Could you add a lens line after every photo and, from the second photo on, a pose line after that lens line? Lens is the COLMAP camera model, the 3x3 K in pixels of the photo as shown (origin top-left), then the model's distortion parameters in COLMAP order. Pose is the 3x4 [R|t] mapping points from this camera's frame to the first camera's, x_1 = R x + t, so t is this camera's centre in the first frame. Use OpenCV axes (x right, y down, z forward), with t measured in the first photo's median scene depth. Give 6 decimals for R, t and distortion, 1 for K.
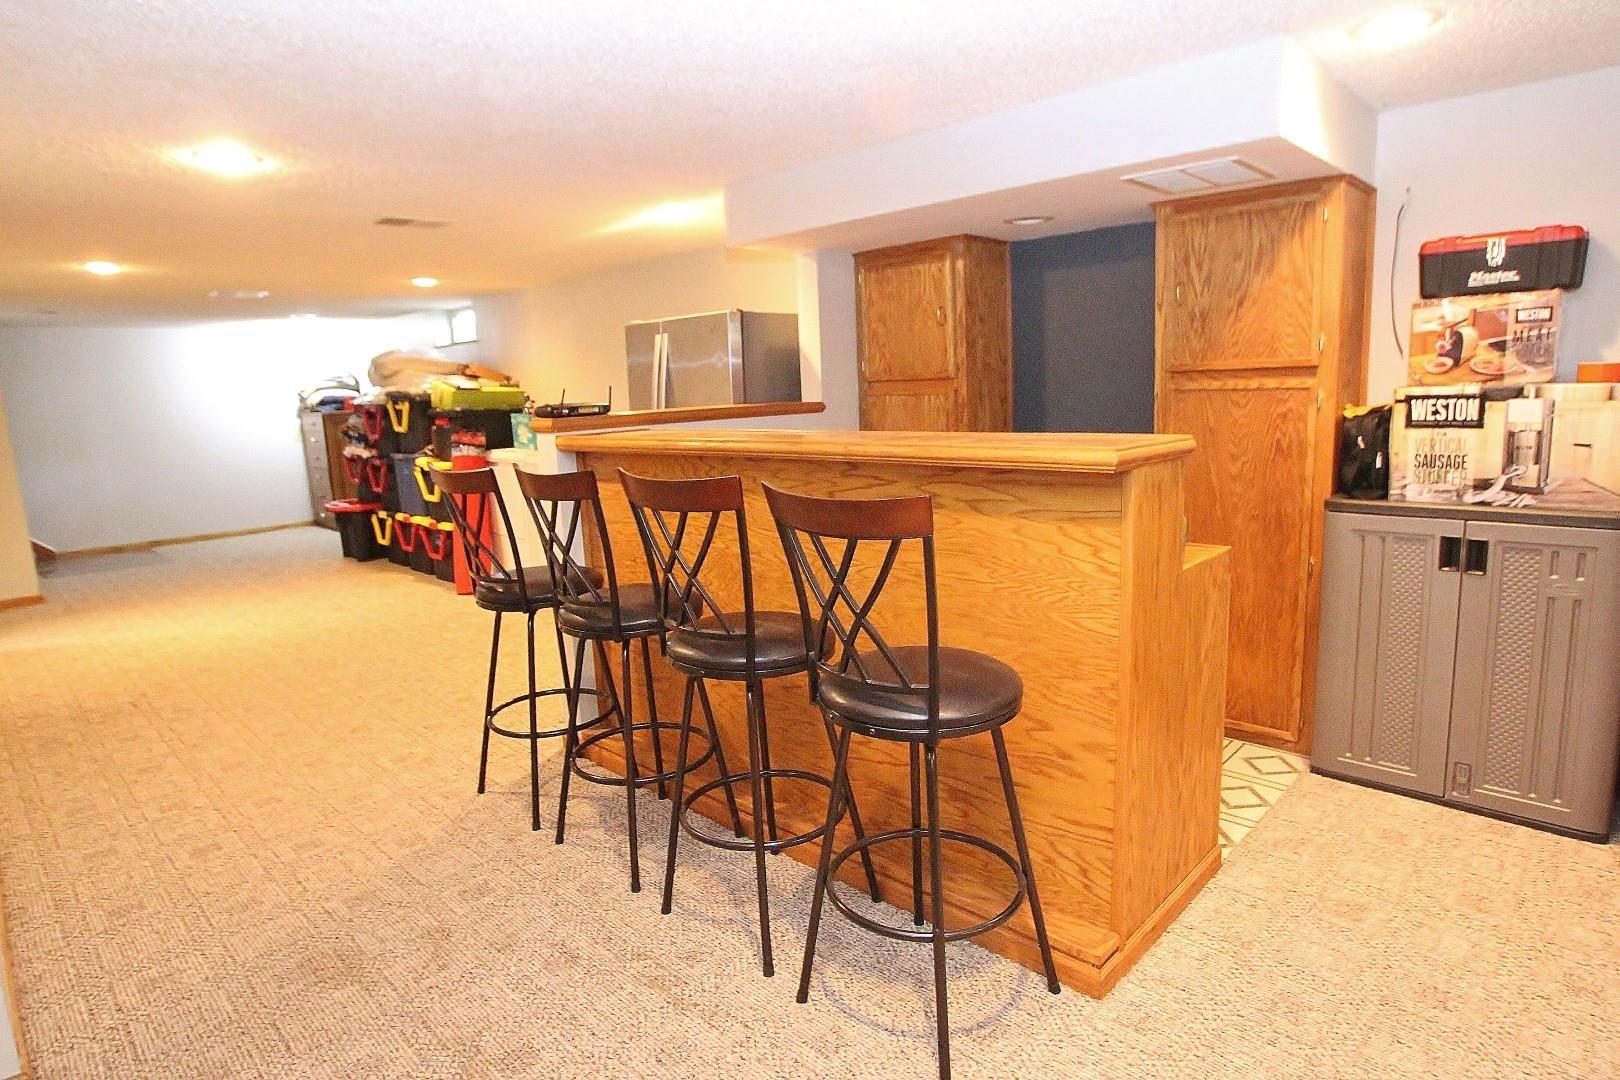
lens RADIAL K [[883.1, 0, 820.9], [0, 883.1, 542.1], [0, 0, 1]] dist [-0.042941, 0.001829]
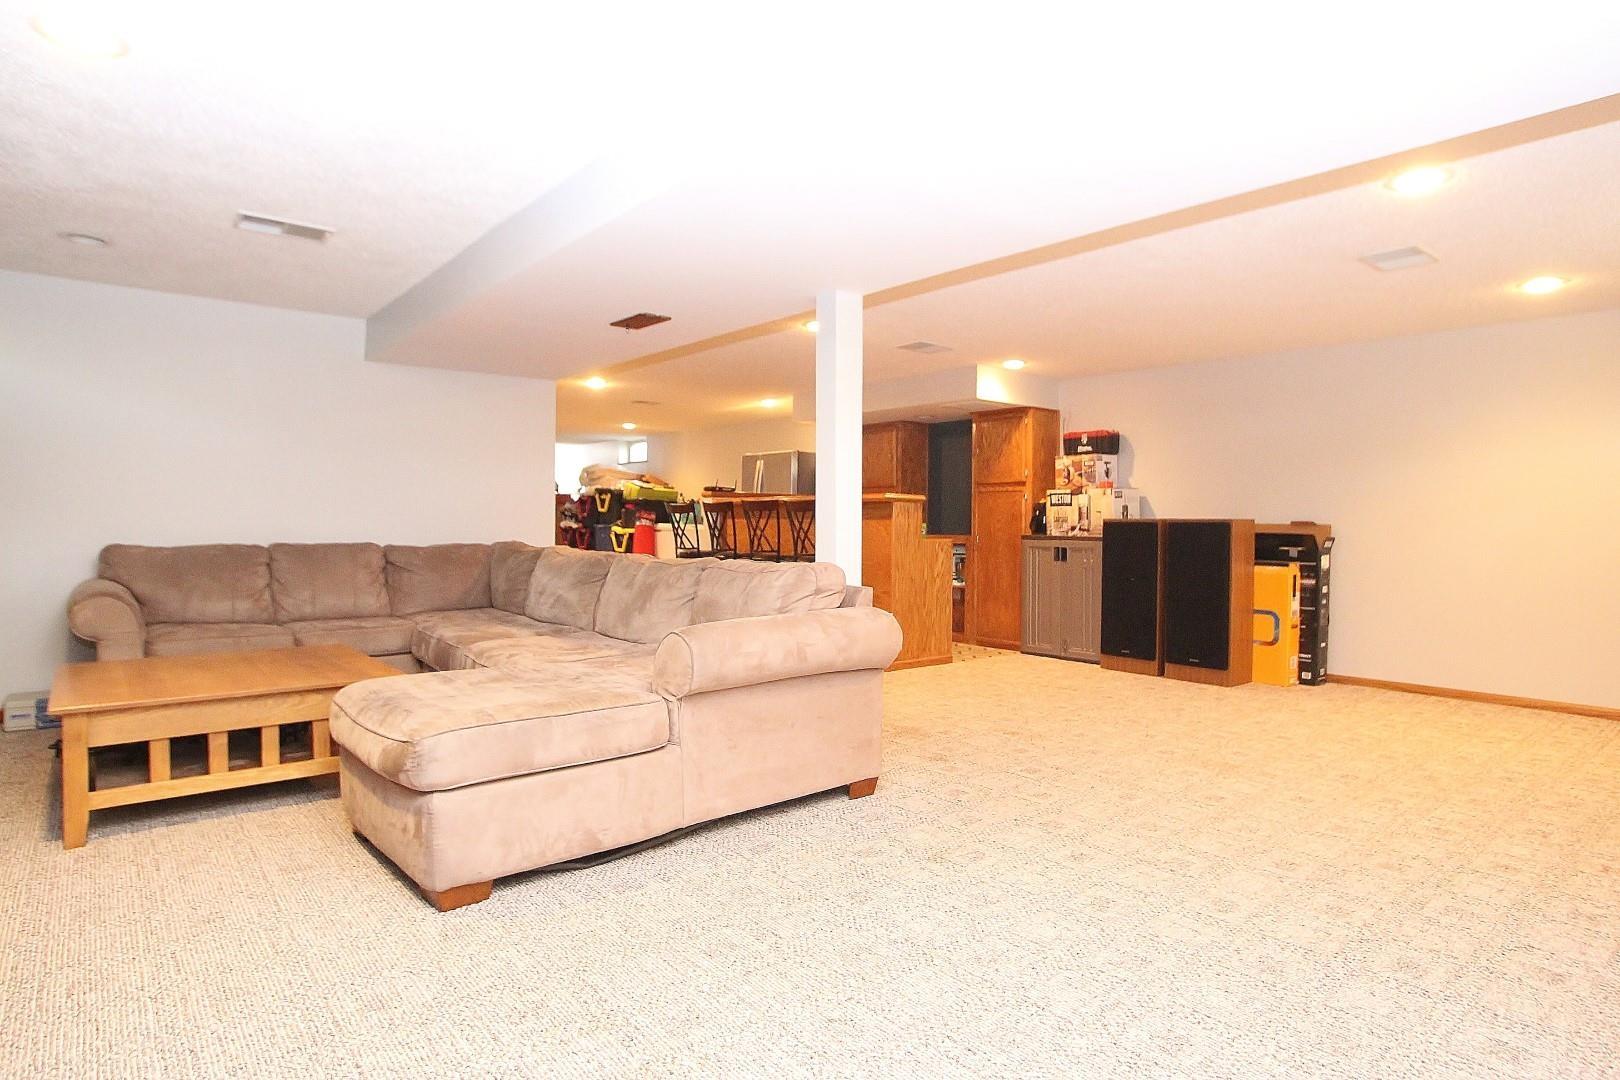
lens RADIAL K [[883.1, 0, 806.1], [0, 883.1, 541.2], [0, 0, 1]] dist [-0.042941, 0.001829]
pose [[0.991139, 0.051245, -0.122543, 0.257745], [-0.069214, 0.986682, -0.147200, 0.338533], [0.113368, 0.154378, 0.981486, -1.351710]]
